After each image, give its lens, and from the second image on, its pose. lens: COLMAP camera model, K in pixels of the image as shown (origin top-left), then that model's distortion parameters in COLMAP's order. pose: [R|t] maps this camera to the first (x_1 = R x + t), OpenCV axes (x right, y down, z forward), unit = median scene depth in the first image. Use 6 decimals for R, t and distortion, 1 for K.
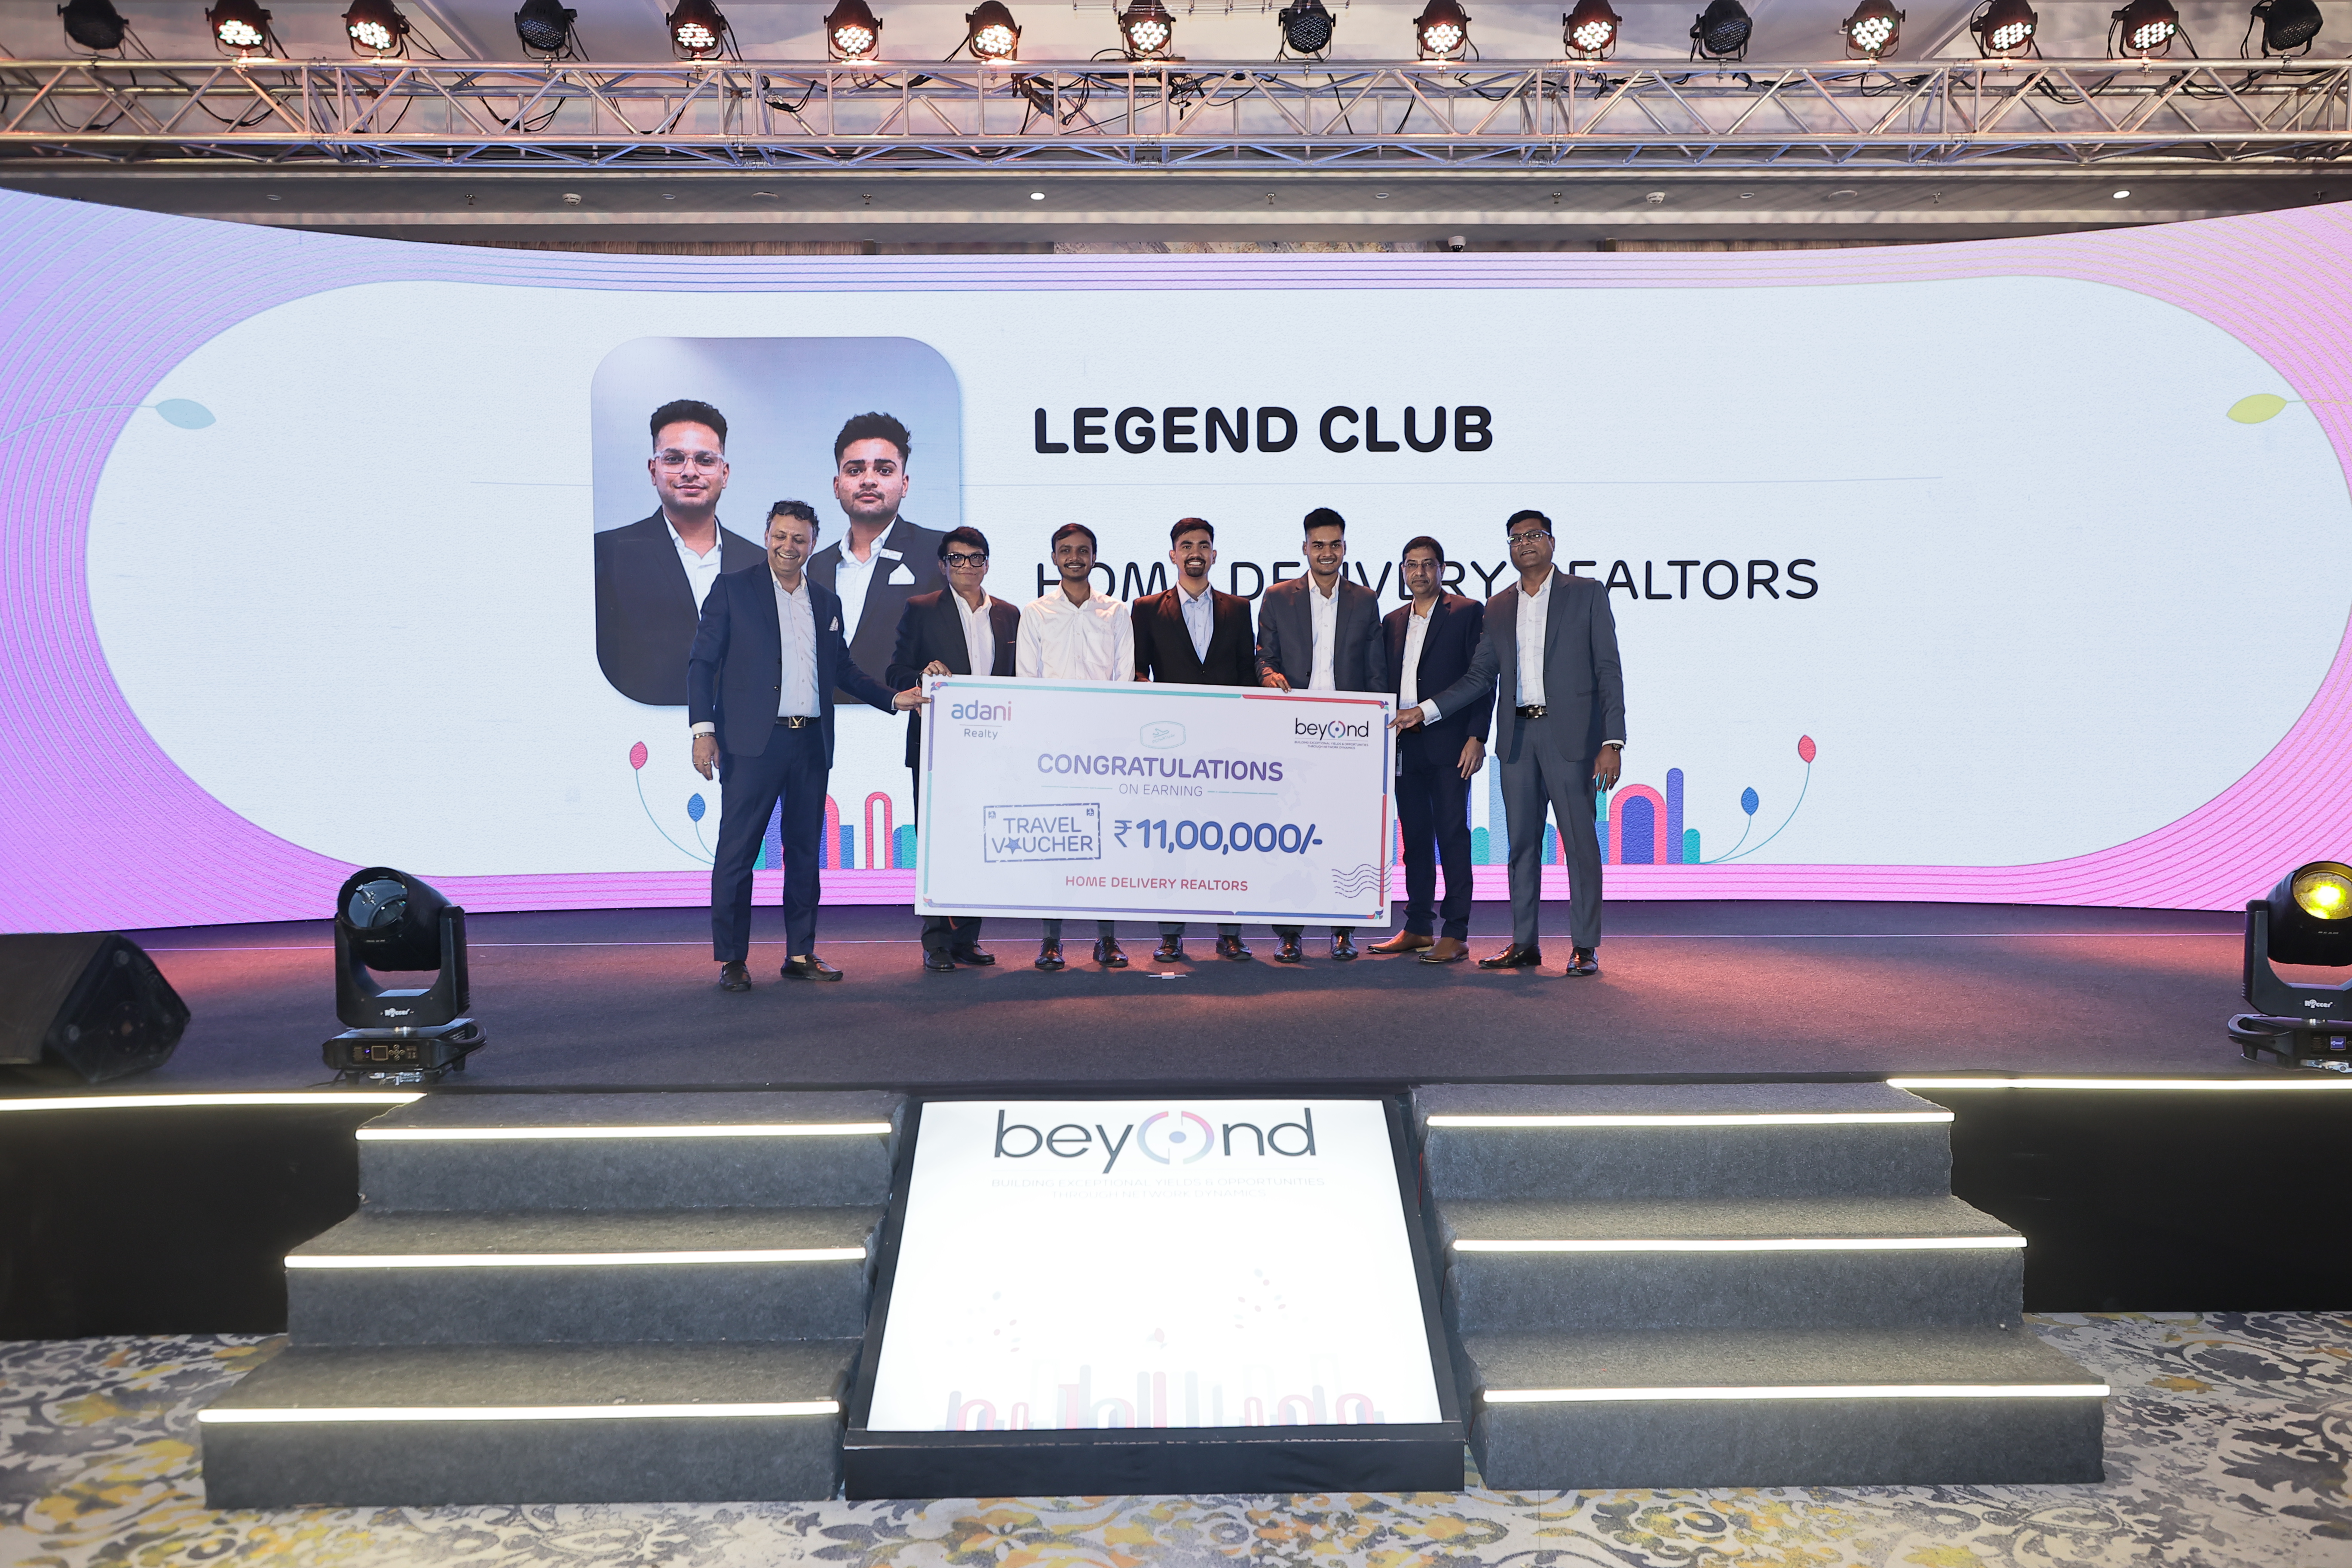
lens RADIAL K [[1633.2, 0, 1173.6], [0, 1633.2, 789.0], [0, 0, 1]] dist [0.024116, -0.003520]
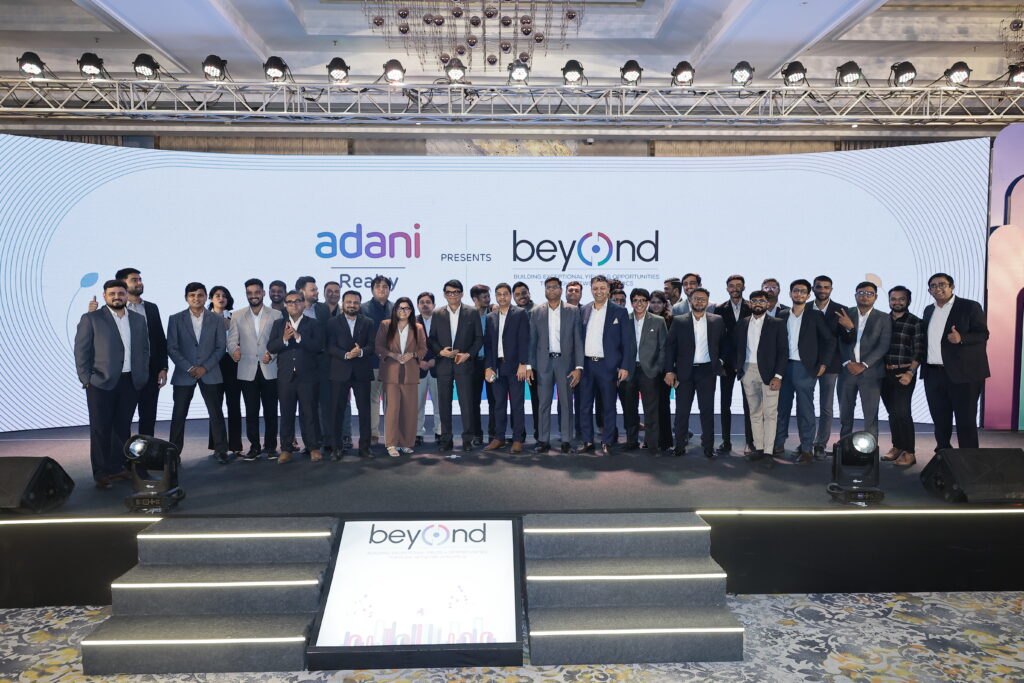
lens RADIAL K [[711.1, 0, 510.9], [0, 711.1, 343.7], [0, 0, 1]] dist [0.024116, -0.003520]
pose [[0.999888, 0.001840, 0.014873, 0.123297], [-0.002056, 0.999893, 0.014494, -0.143783], [-0.014844, -0.014523, 0.999784, -0.226988]]
